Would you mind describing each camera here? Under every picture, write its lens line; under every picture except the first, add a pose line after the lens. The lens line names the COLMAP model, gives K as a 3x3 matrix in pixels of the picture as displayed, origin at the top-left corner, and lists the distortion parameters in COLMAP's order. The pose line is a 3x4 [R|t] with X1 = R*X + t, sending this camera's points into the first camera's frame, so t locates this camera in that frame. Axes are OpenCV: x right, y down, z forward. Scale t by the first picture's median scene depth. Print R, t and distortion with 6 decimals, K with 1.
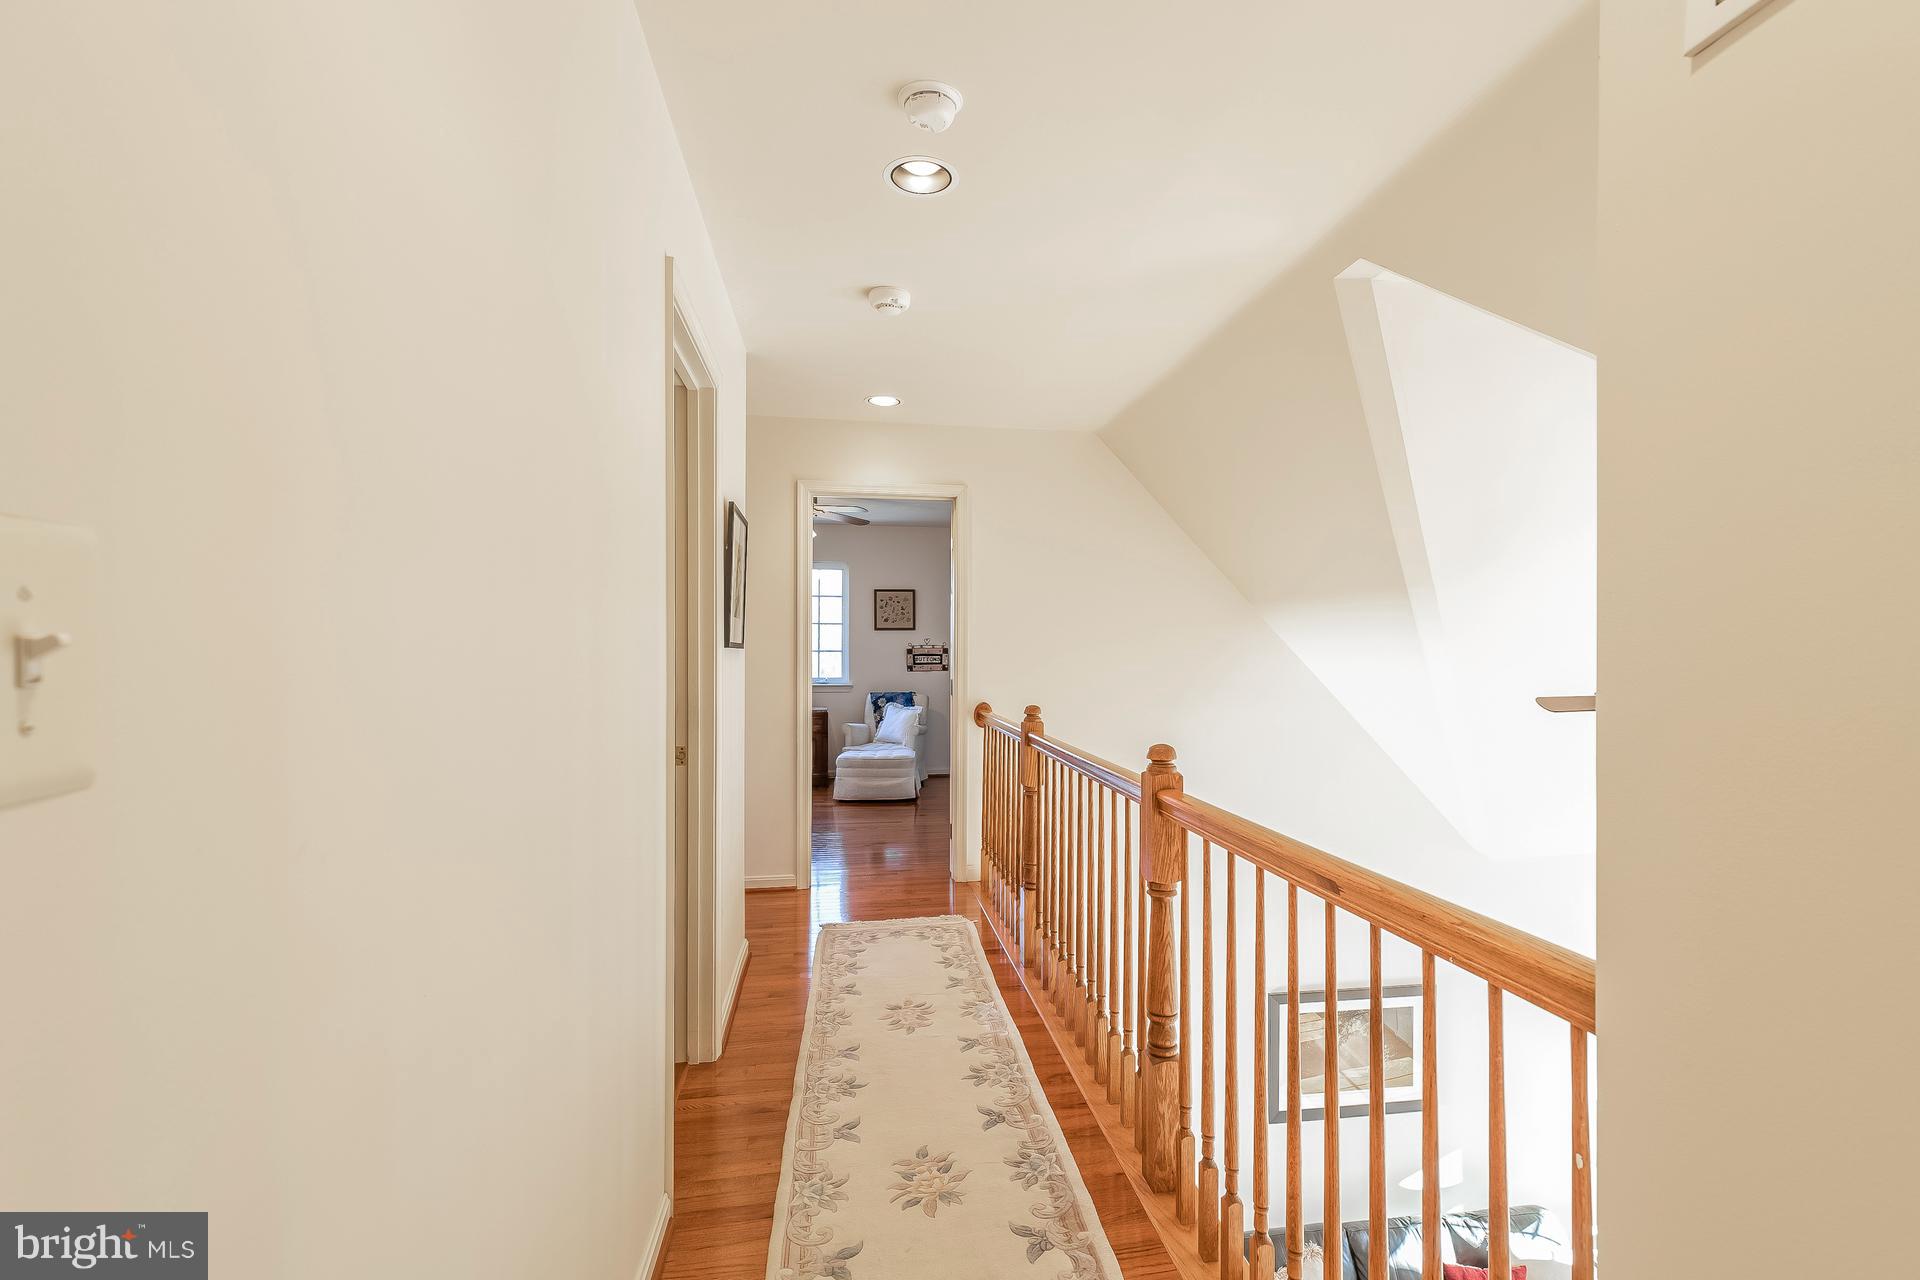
lens RADIAL K [[879.1, 0, 964.9], [0, 879.1, 643.7], [0, 0, 1]] dist [0.000049, 0.000172]
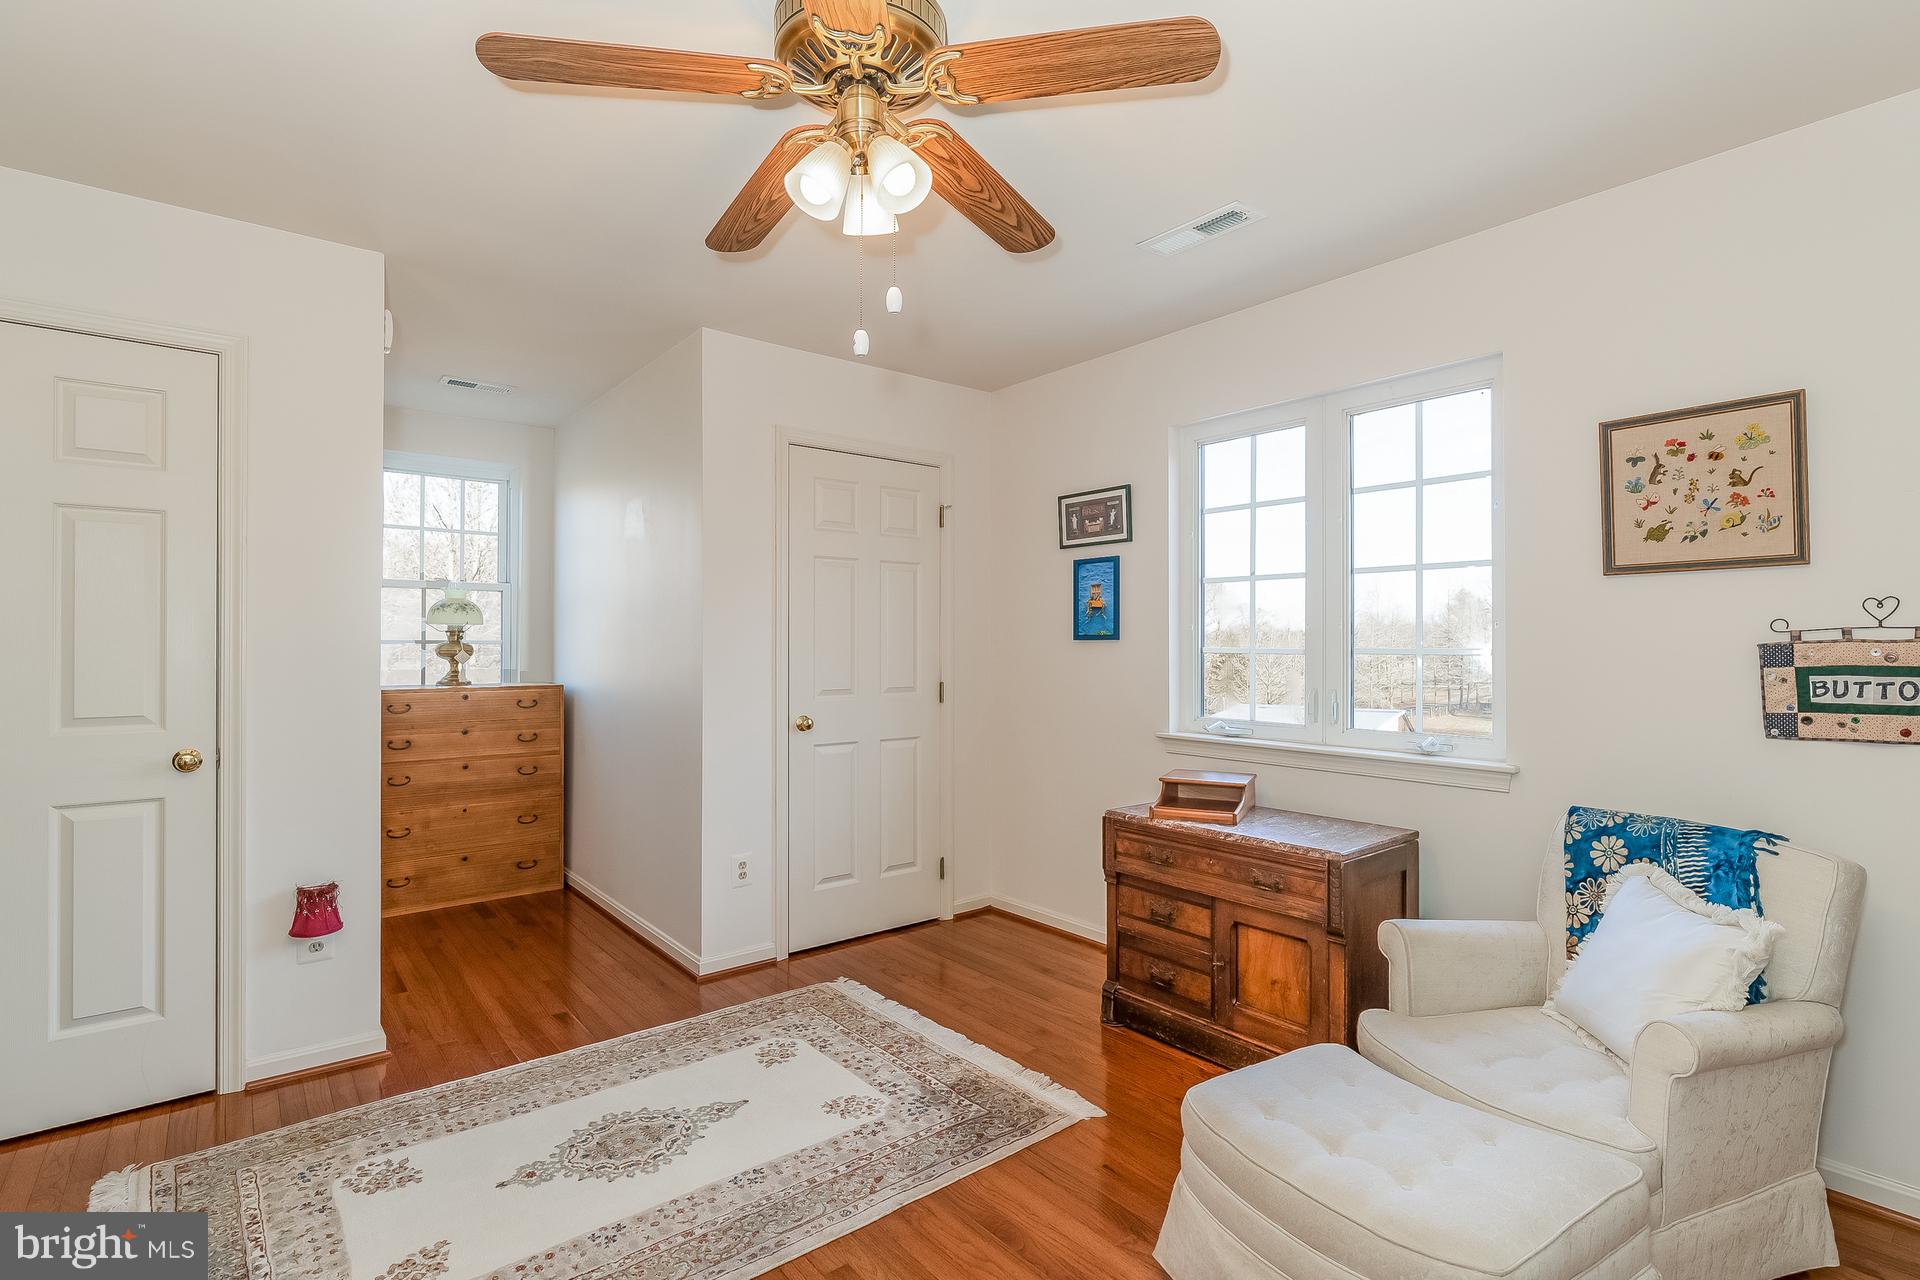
lens RADIAL K [[879.1, 0, 964.8], [0, 879.1, 635.8], [0, 0, 1]] dist [0.000049, 0.000172]
pose [[0.531981, -0.009152, -0.846707, 0.021933], [0.001118, 0.999948, -0.010106, 0.005982], [0.846756, 0.004430, 0.531964, 0.704506]]
